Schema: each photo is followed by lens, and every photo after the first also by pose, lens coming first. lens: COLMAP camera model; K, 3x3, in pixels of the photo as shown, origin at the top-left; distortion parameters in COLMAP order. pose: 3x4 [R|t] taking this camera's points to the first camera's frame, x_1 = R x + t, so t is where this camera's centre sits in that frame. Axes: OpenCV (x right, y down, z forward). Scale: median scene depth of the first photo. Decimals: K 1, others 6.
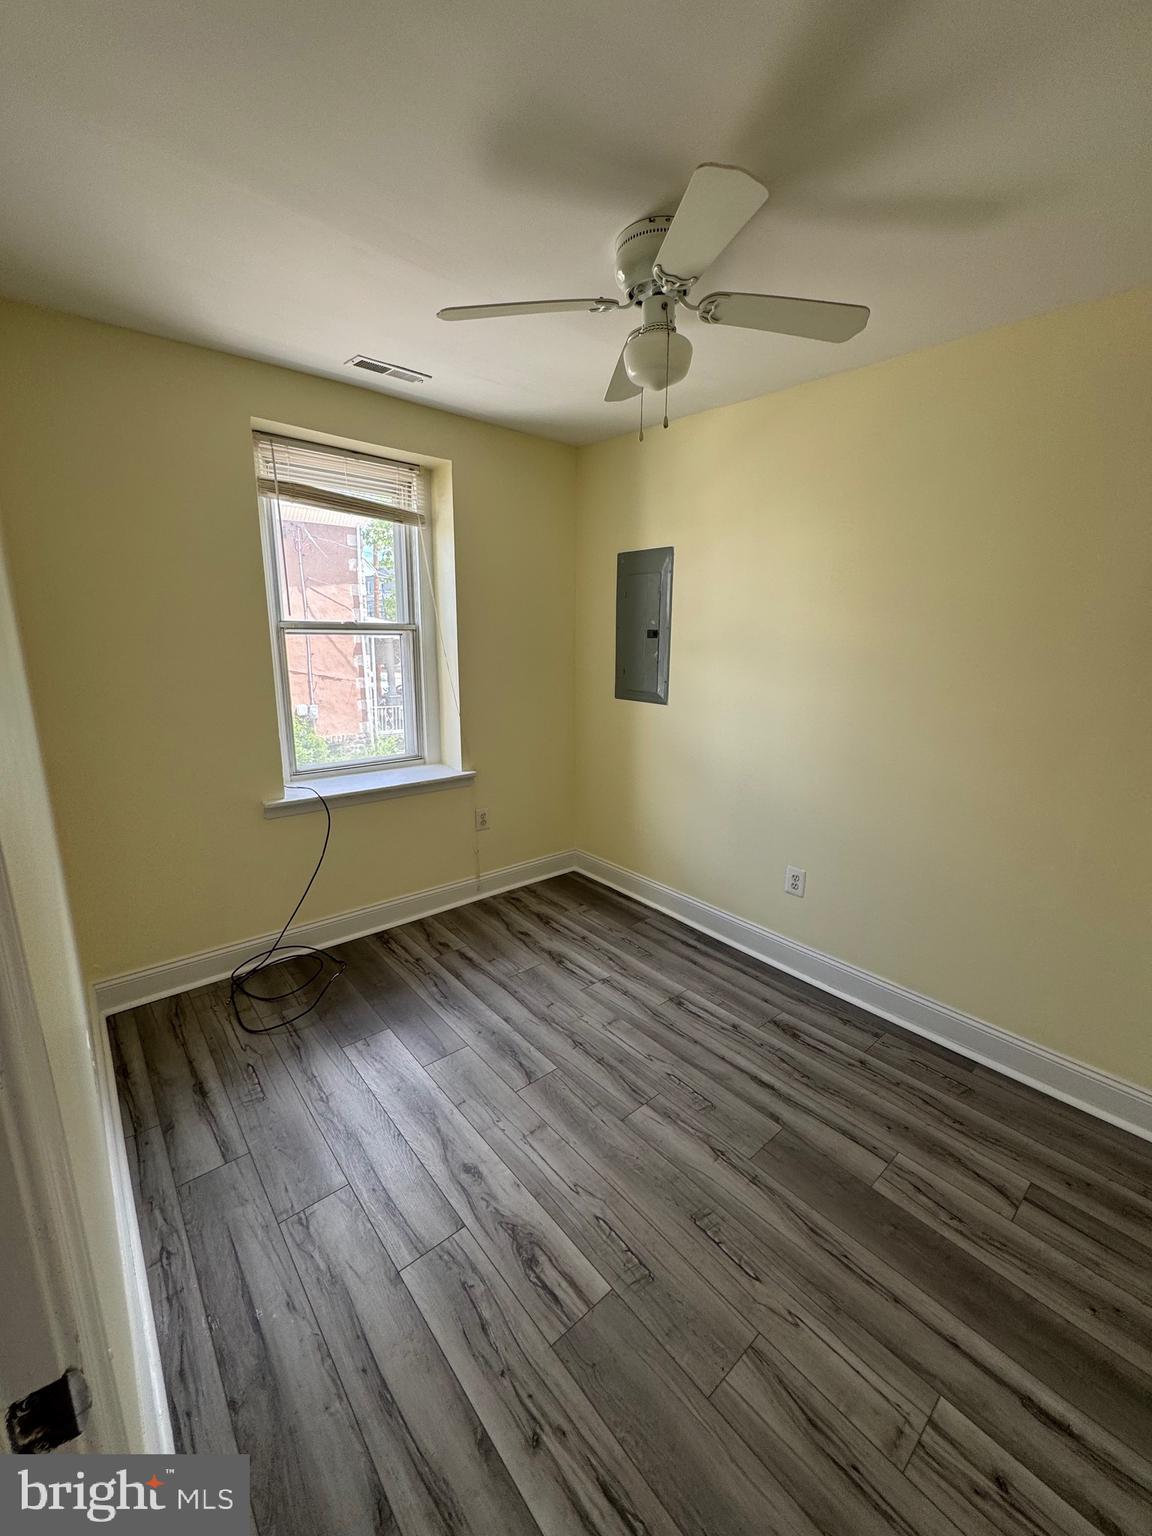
lens RADIAL K [[607.9, 0, 577.7], [0, 607.9, 770.2], [0, 0, 1]] dist [-0.000772, 0.000130]
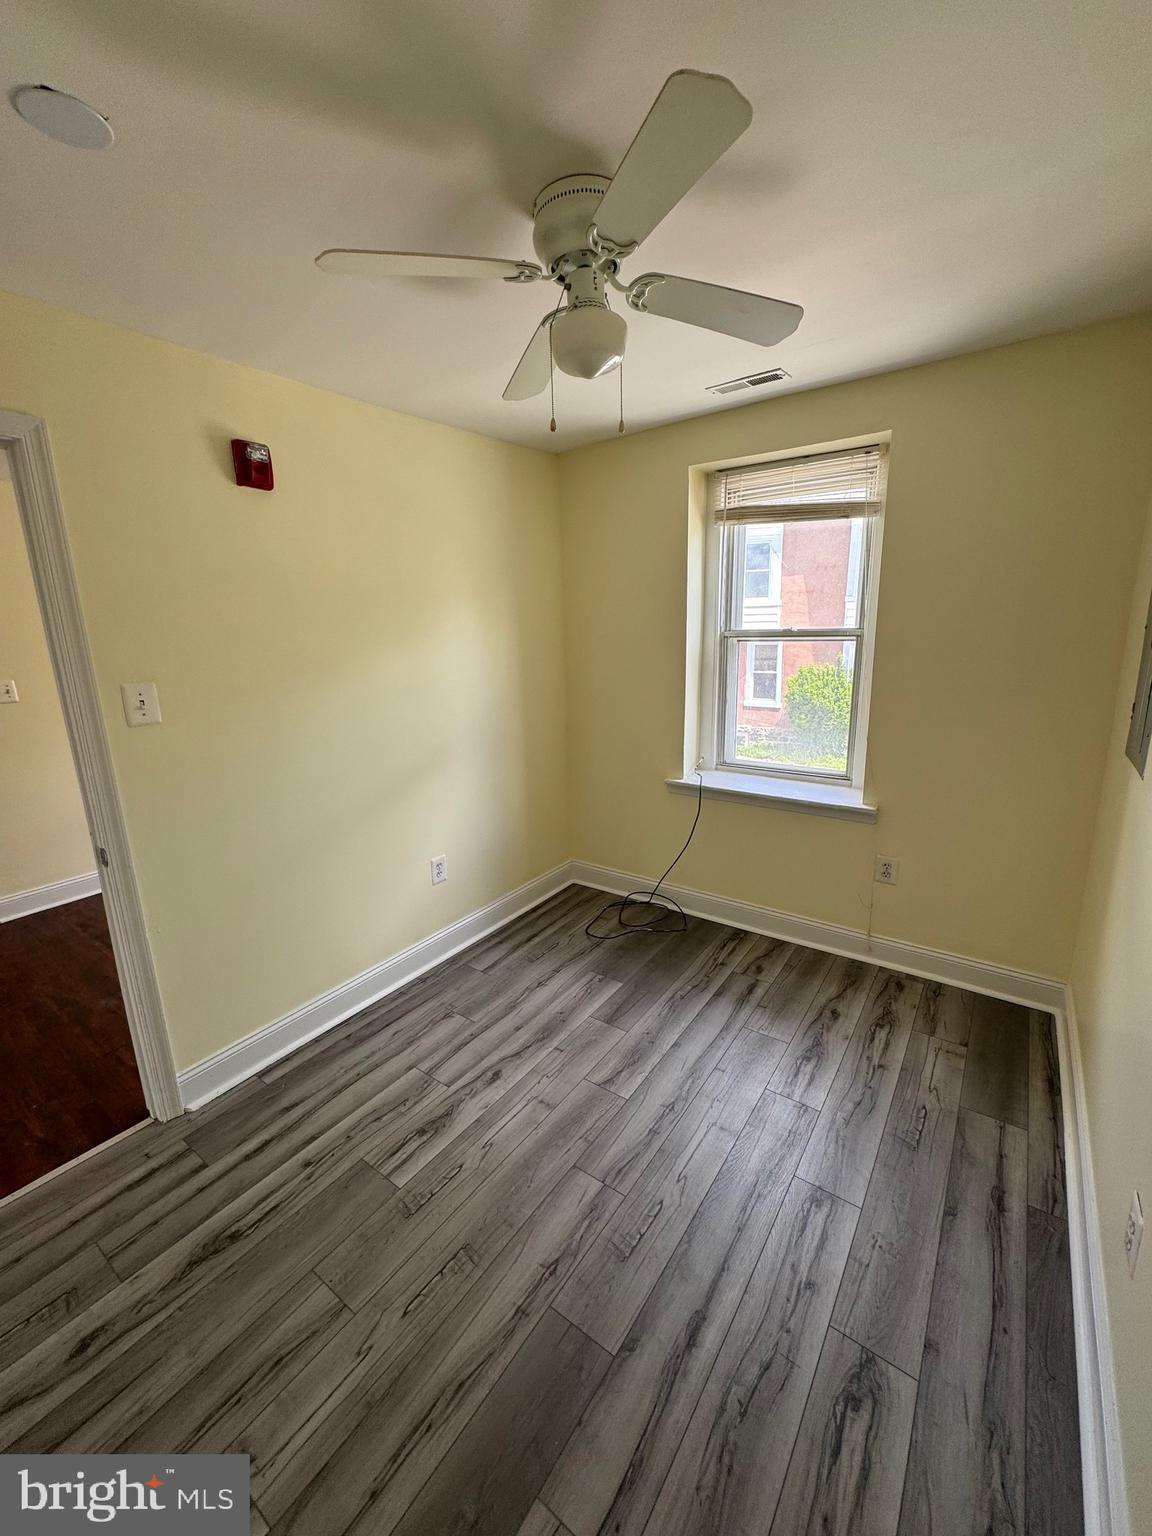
lens RADIAL K [[607.9, 0, 577.7], [0, 607.9, 770.2], [0, 0, 1]] dist [-0.000772, 0.000130]
pose [[0.236034, 0.203879, -0.950117, 0.708359], [-0.185777, 0.969176, 0.161817, -0.148585], [0.953821, 0.138316, 0.266634, 0.555587]]
